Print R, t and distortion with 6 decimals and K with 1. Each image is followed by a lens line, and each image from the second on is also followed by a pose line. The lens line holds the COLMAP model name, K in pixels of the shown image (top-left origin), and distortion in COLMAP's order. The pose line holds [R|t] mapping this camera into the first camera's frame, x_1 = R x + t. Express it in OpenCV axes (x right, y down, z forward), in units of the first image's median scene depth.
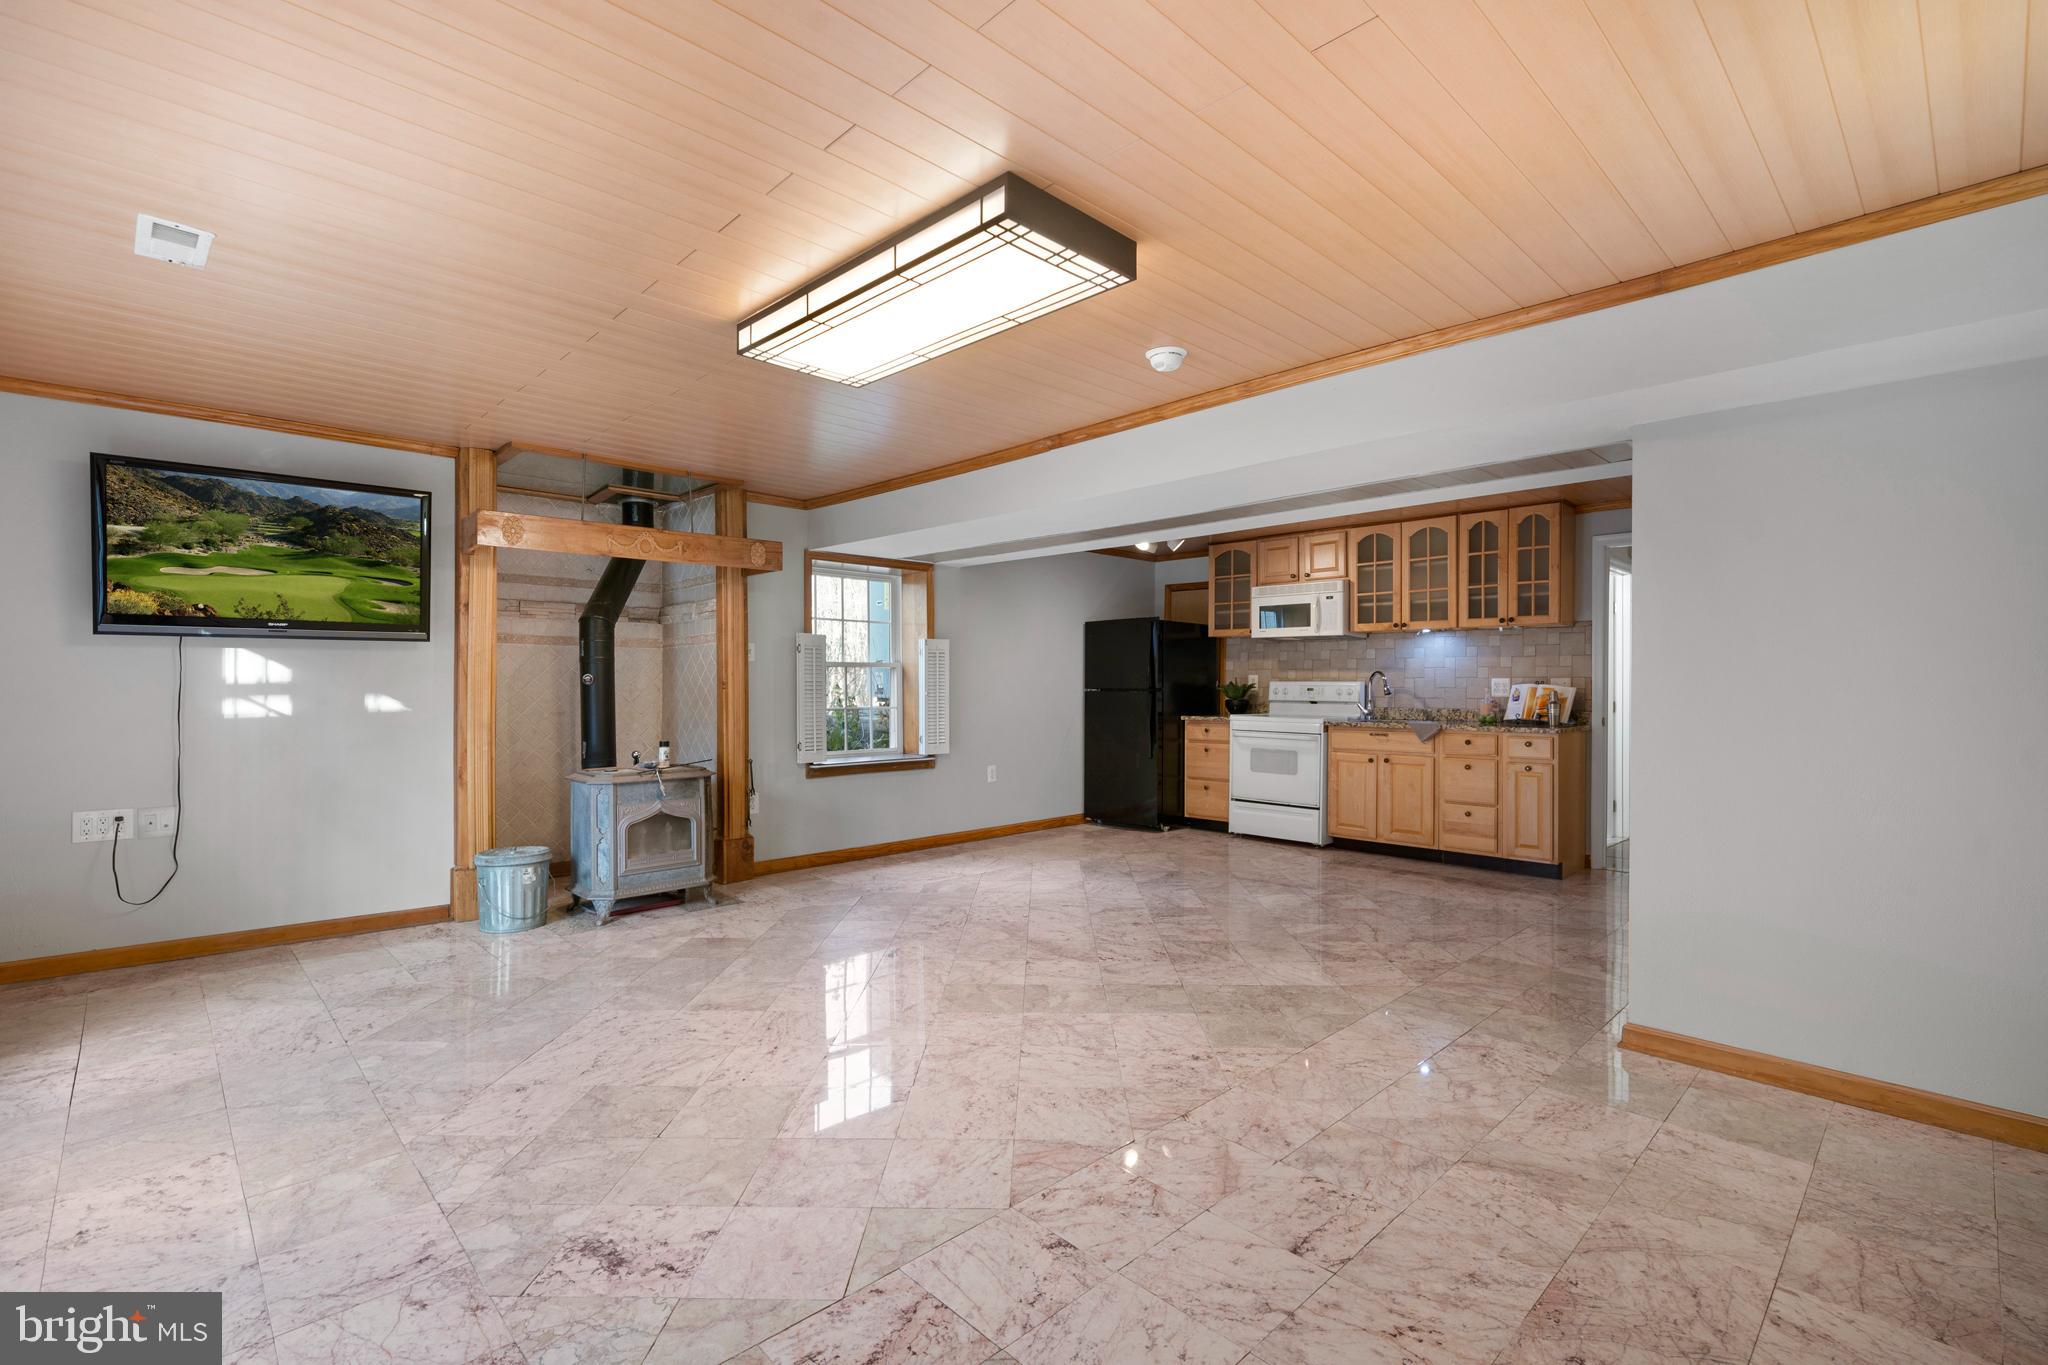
lens RADIAL K [[902.0, 0, 1035.8], [0, 902.0, 690.9], [0, 0, 1]] dist [-0.001132, -0.000645]
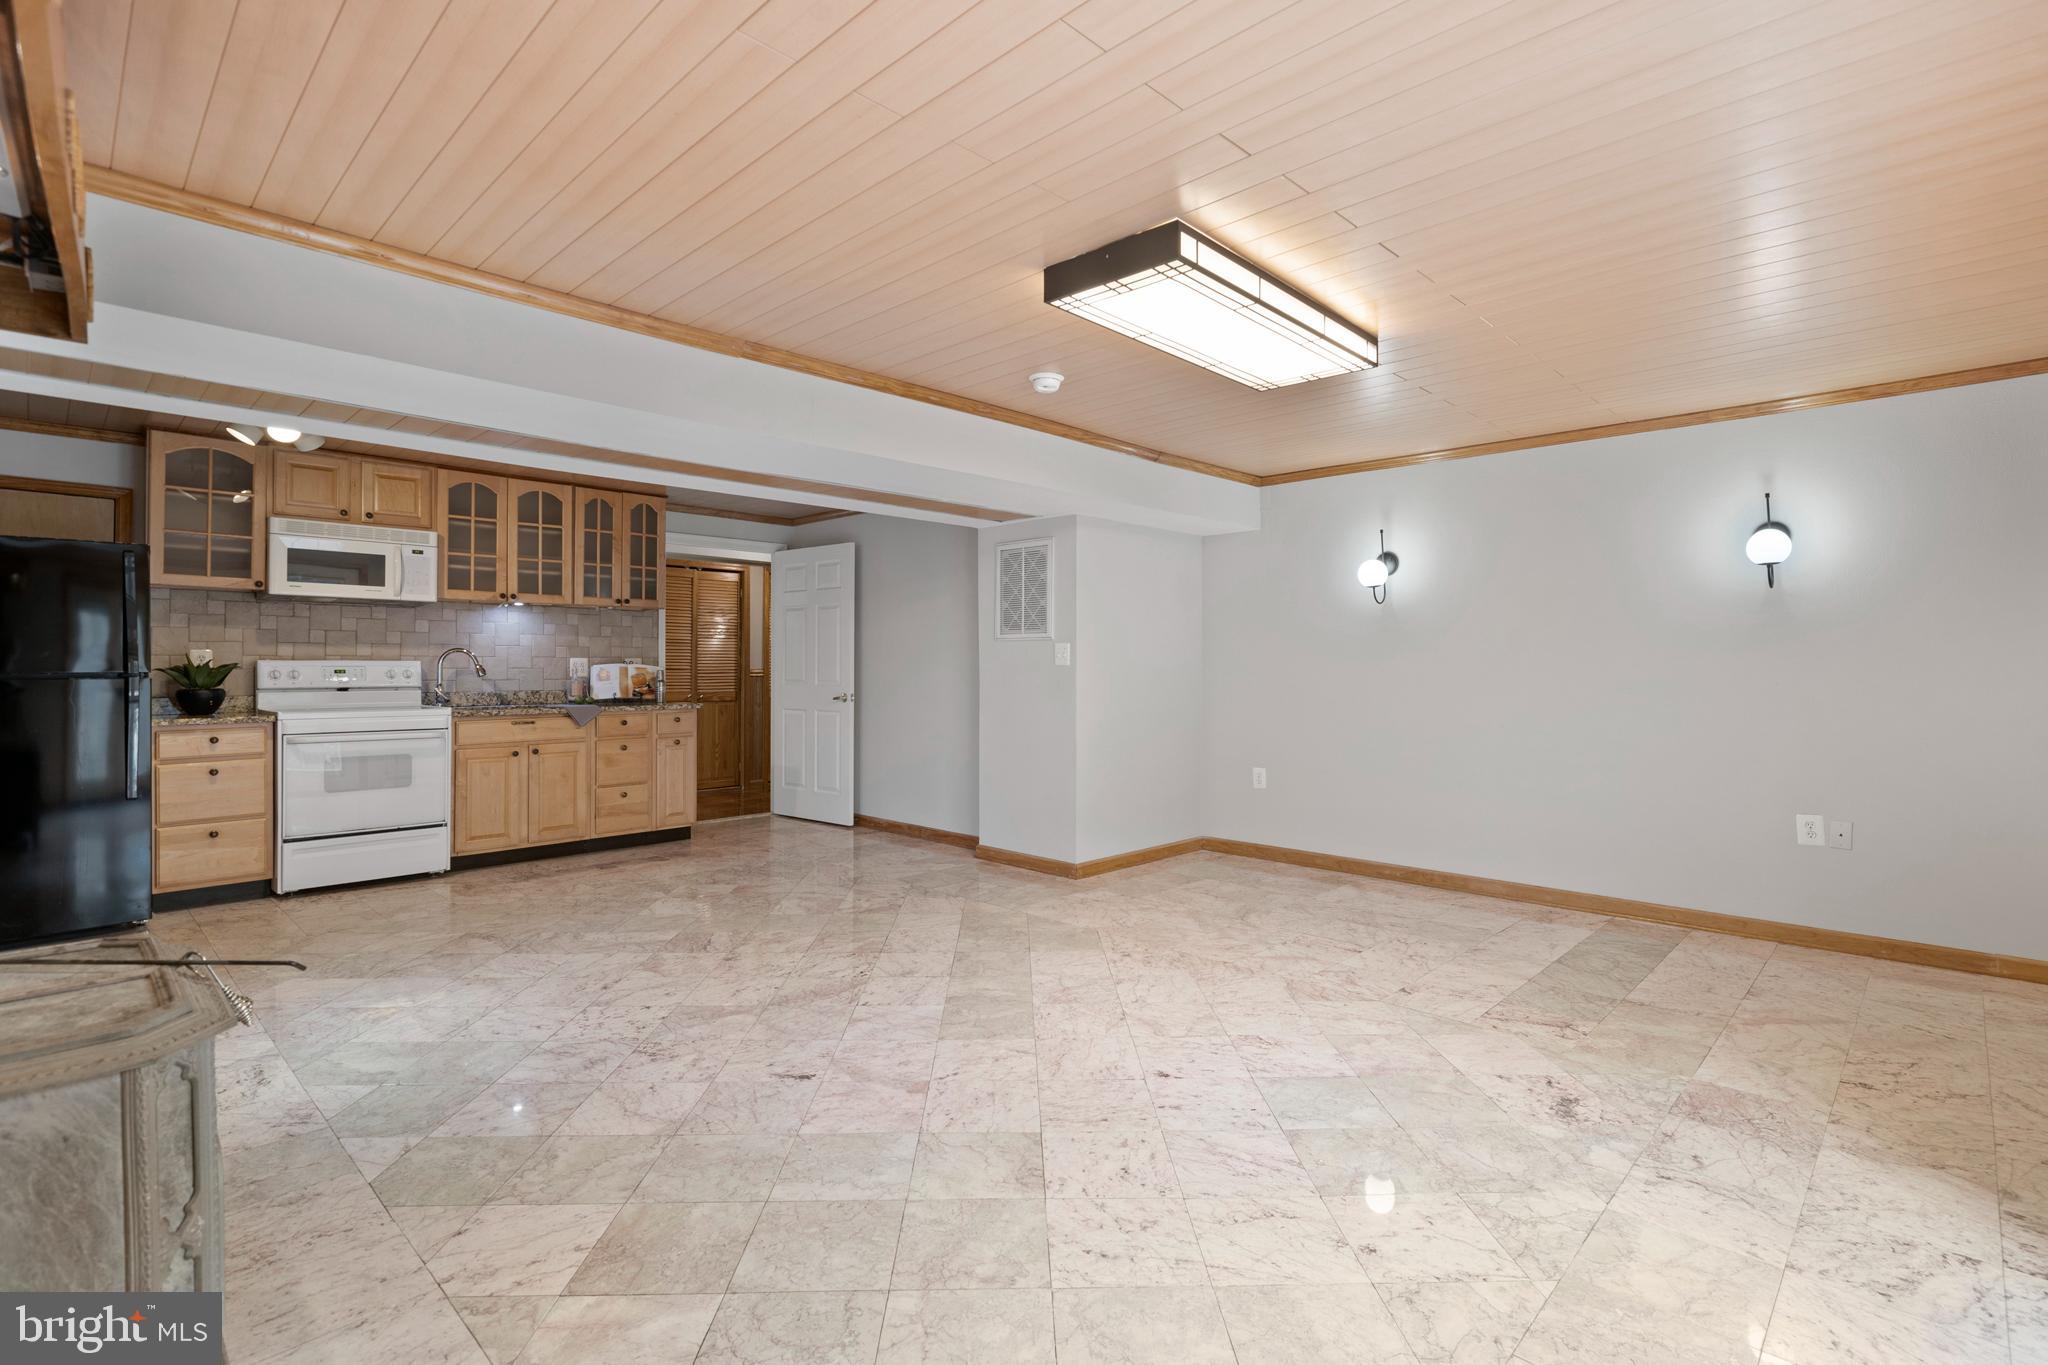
lens RADIAL K [[958.8, 0, 1034.7], [0, 958.8, 664.6], [0, 0, 1]] dist [-0.000283, 0.000904]
pose [[-0.021332, -0.002977, 0.999768, -0.715700], [0.007015, 0.999971, 0.003127, -0.008855], [-0.999748, 0.007080, -0.021311, 0.695696]]
